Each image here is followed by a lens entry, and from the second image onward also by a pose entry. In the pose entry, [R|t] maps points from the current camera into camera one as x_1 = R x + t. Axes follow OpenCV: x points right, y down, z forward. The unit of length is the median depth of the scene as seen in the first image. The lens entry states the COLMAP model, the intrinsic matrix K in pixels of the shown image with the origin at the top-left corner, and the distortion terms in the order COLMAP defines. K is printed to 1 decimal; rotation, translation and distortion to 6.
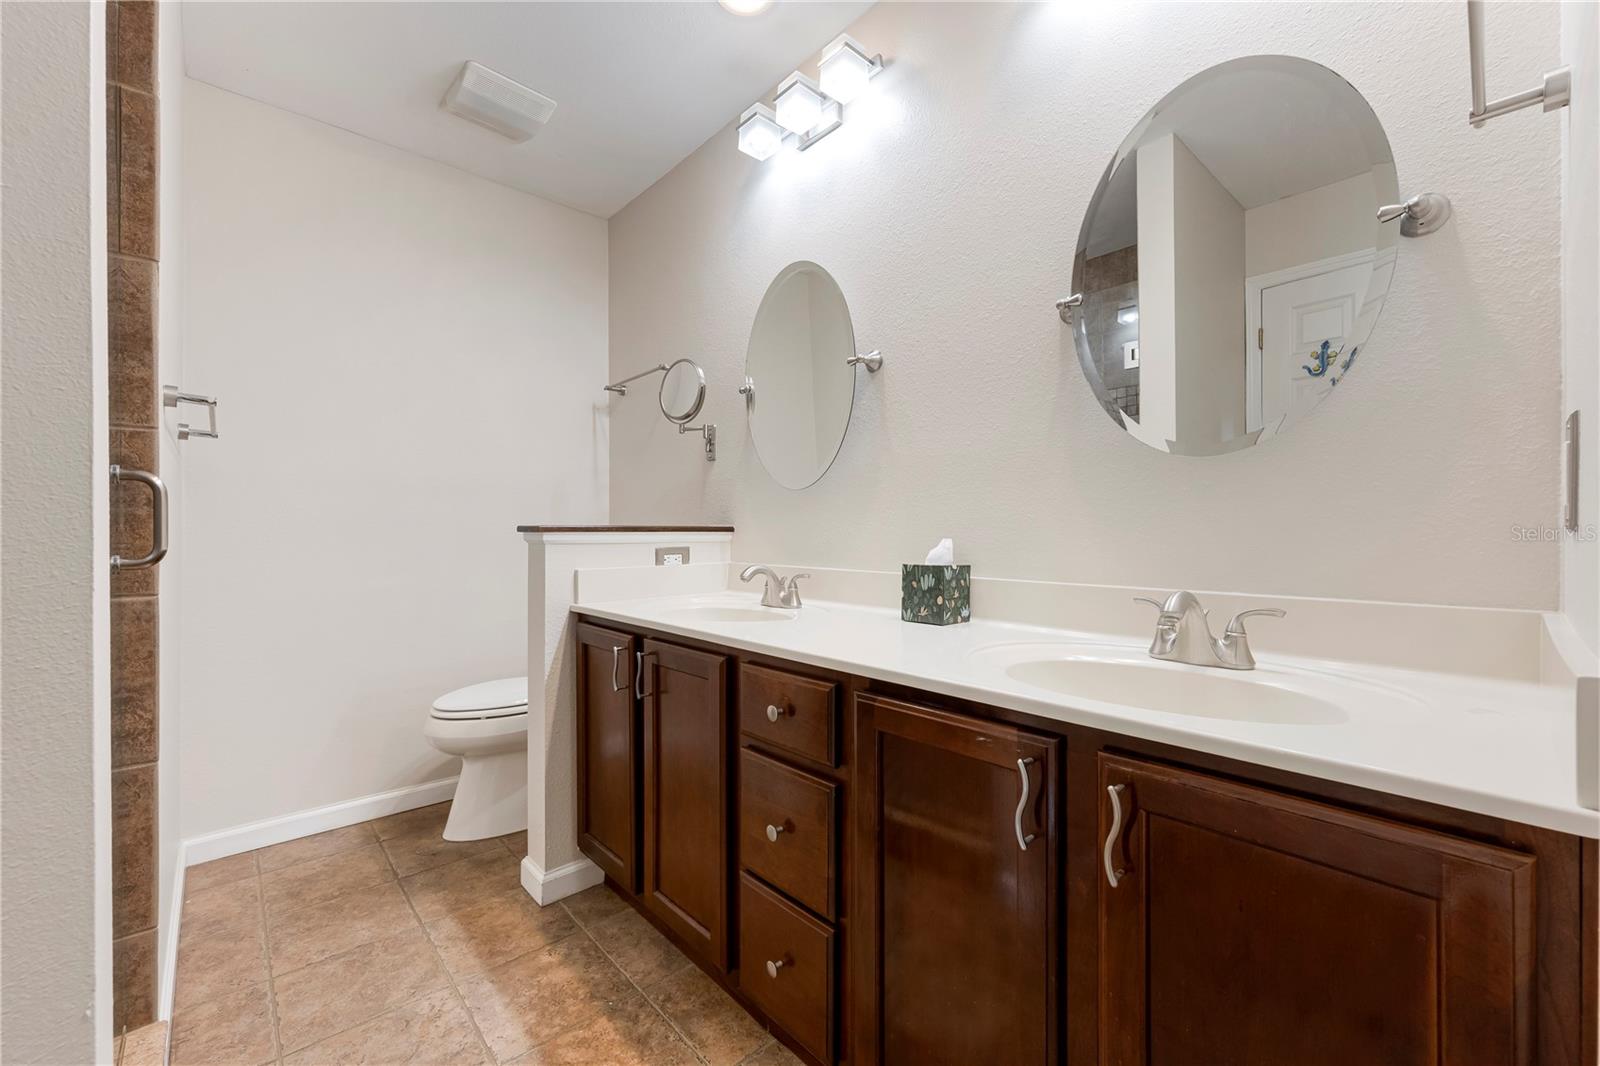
lens RADIAL K [[646.8, 0, 800.0], [0, 646.8, 533.0], [0, 0, 1]] dist [-0.000068, -0.000129]
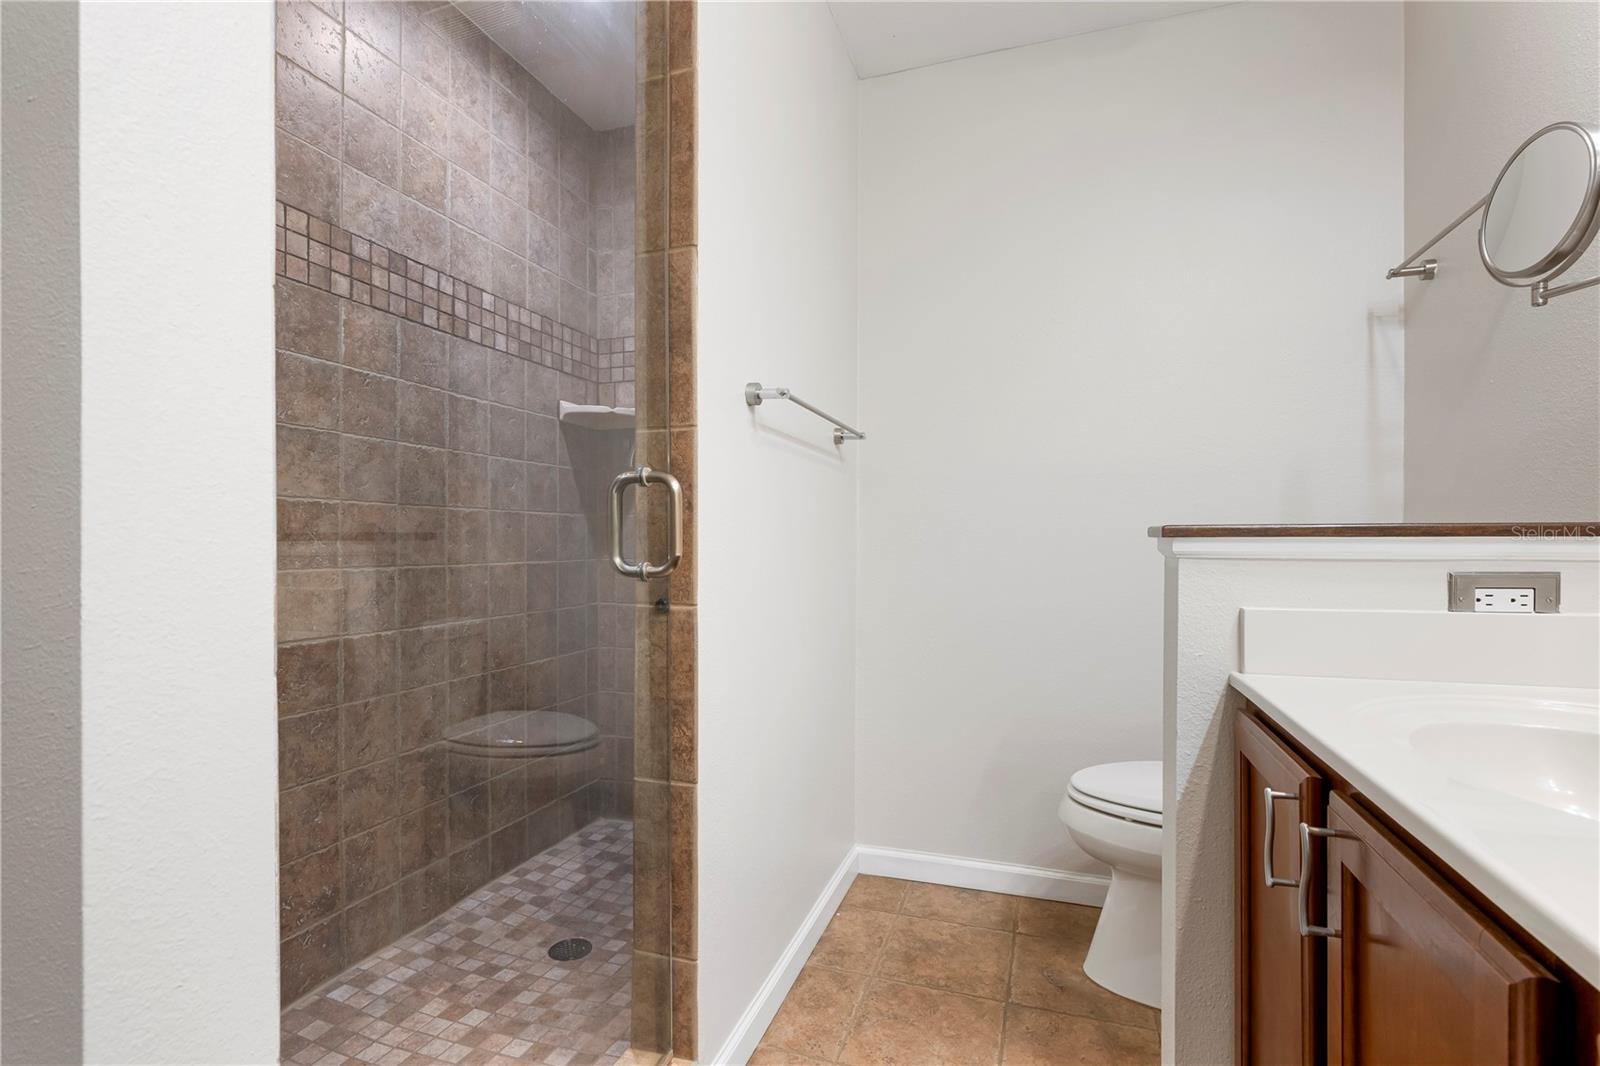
lens RADIAL K [[743.6, 0, 801.7], [0, 743.6, 542.9], [0, 0, 1]] dist [-0.000594, -0.000419]
pose [[0.490649, 0.005190, -0.871342, 0.006409], [-0.000821, 0.999985, 0.005493, 0.000127], [0.871357, -0.001980, 0.490646, 0.346249]]
